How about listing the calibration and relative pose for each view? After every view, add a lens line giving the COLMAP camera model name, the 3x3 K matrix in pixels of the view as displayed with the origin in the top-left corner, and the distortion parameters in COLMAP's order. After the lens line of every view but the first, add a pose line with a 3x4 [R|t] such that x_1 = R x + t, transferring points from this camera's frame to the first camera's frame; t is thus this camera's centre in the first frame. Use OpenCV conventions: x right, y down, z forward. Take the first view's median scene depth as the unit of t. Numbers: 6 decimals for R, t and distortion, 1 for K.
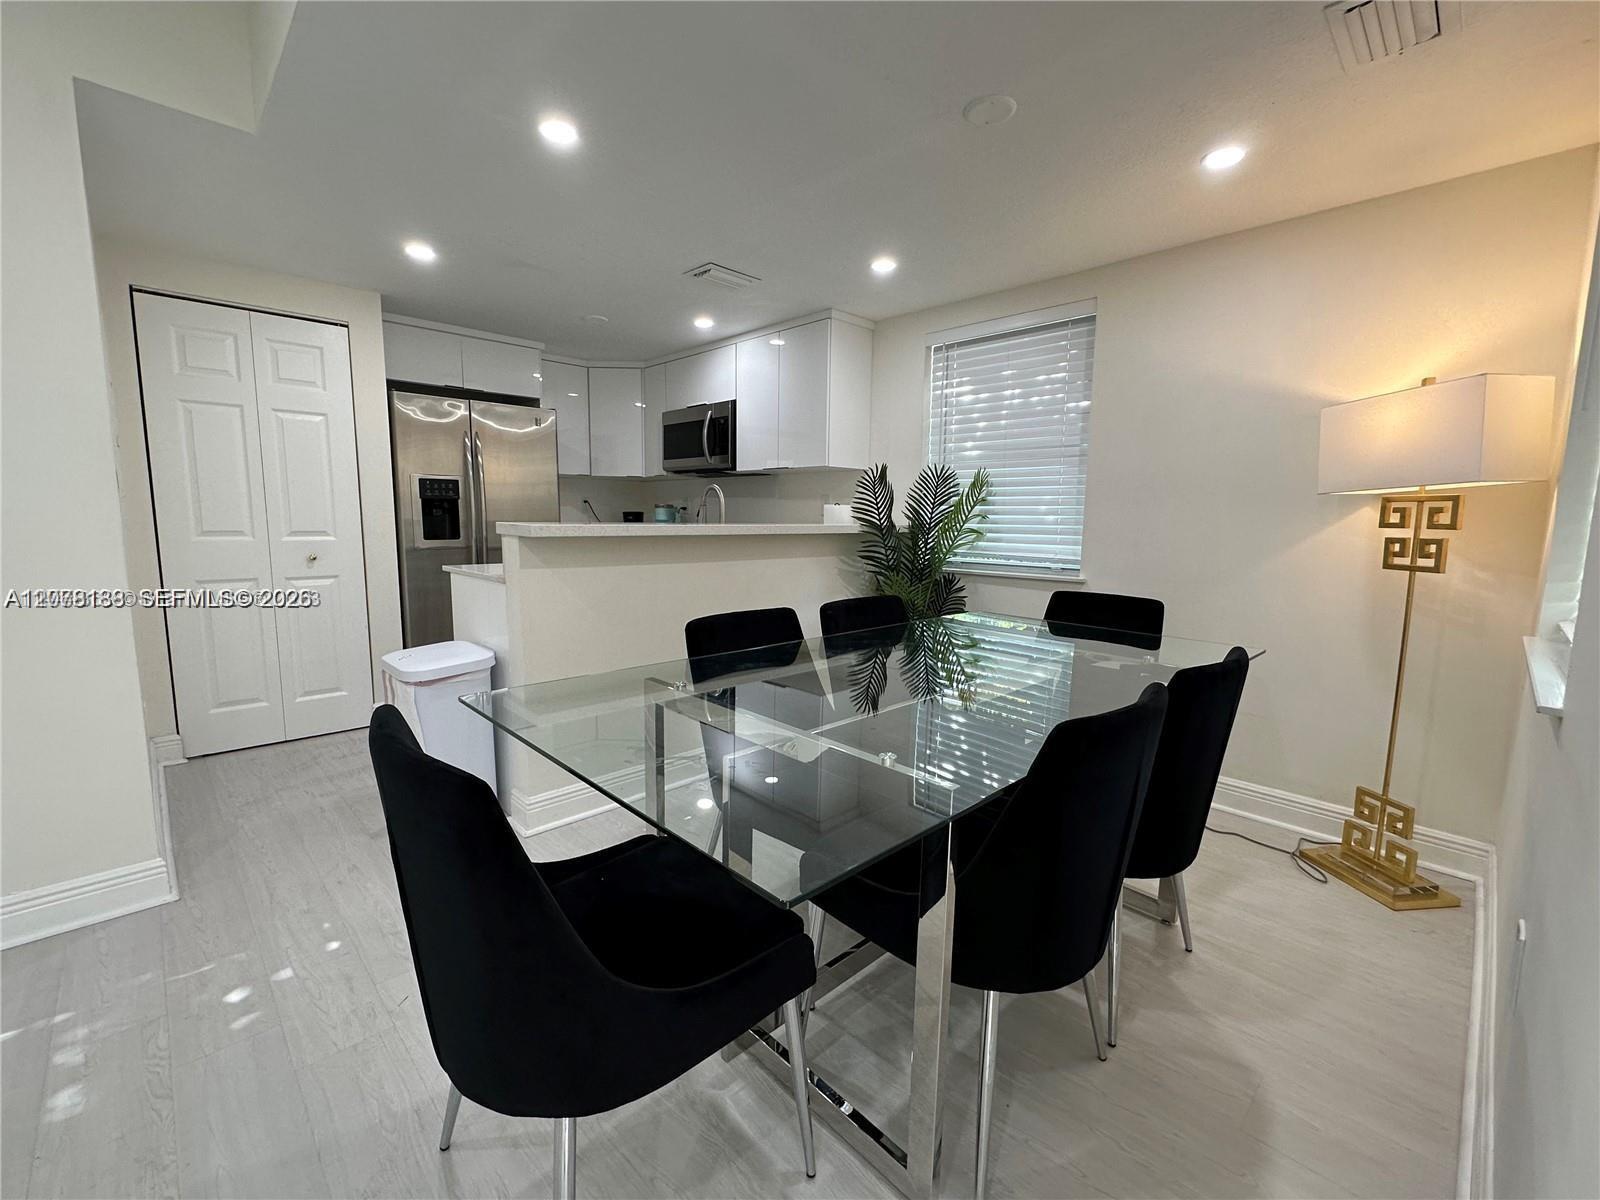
lens RADIAL K [[675.2, 0, 800.0], [0, 675.2, 600.0], [0, 0, 1]] dist [0.001661, 0.000106]
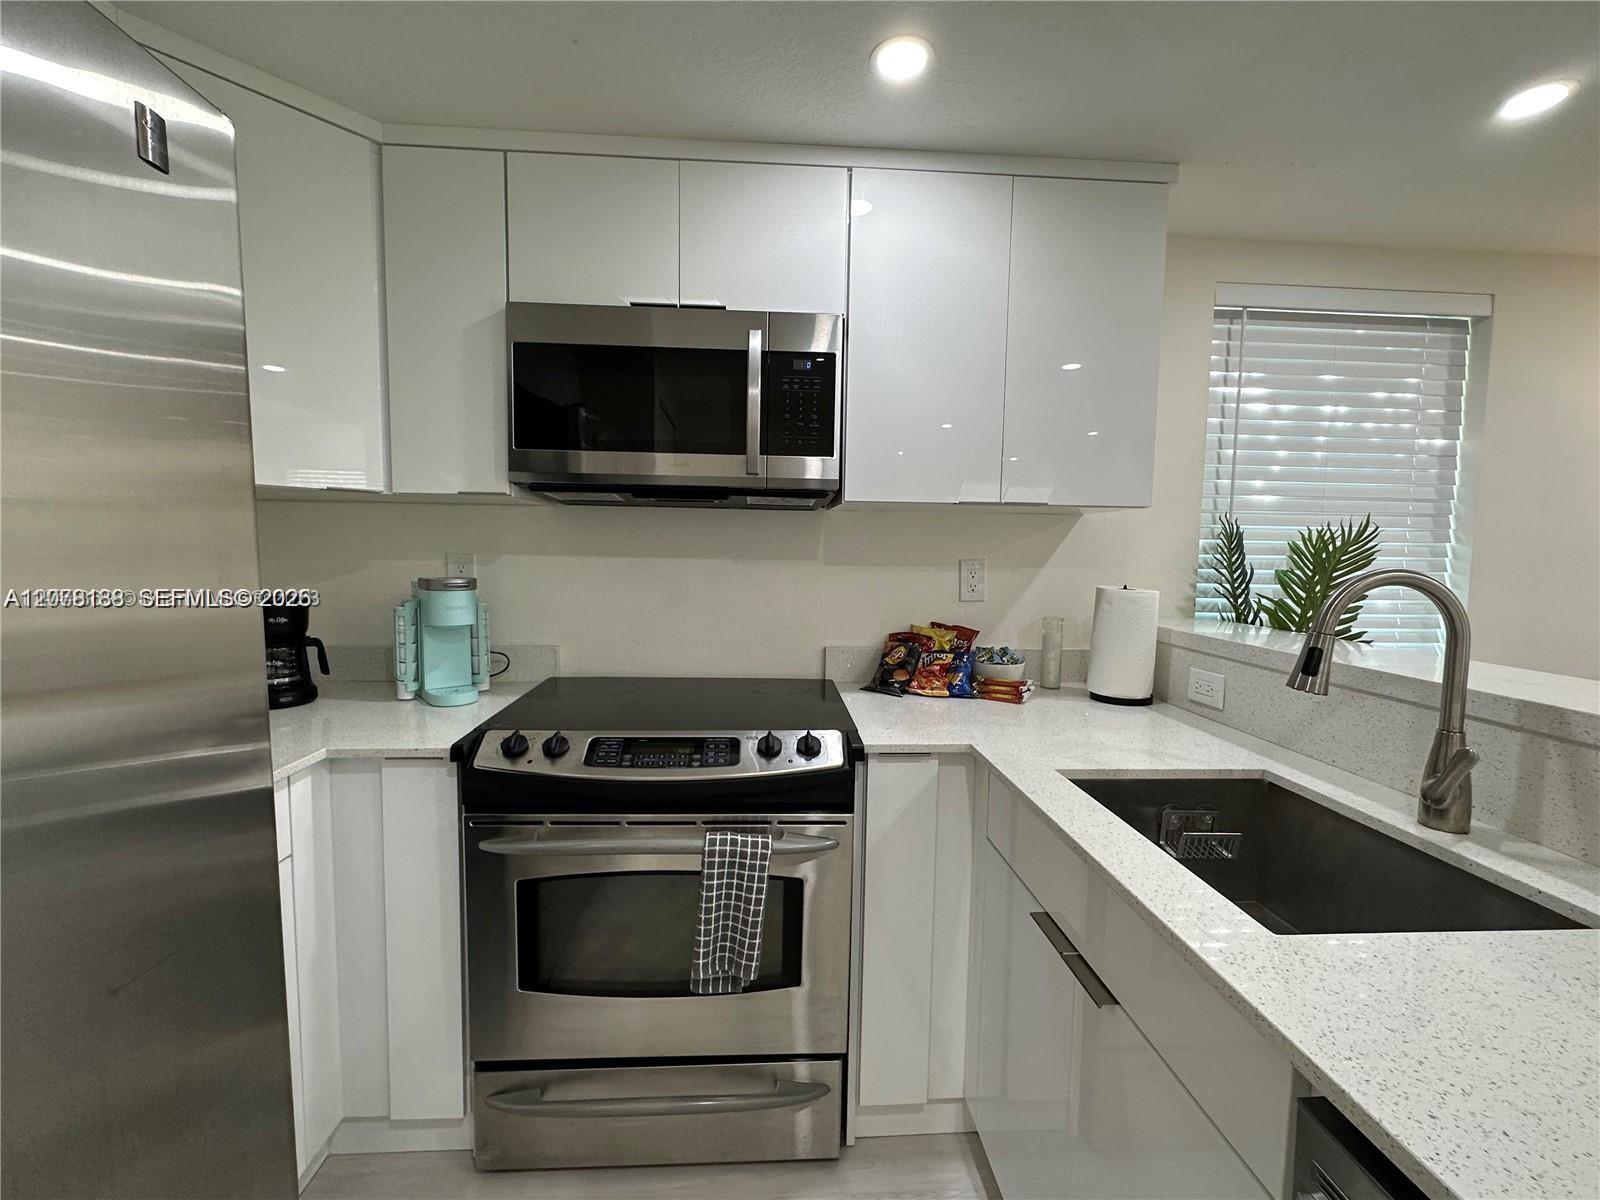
lens RADIAL K [[675.2, 0, 800.0], [0, 675.2, 600.0], [0, 0, 1]] dist [0.001661, 0.000106]
pose [[0.653197, -0.066181, 0.754290, -0.491969], [0.086535, 0.996171, 0.012466, -0.172310], [-0.752227, 0.057130, 0.656423, 0.931119]]
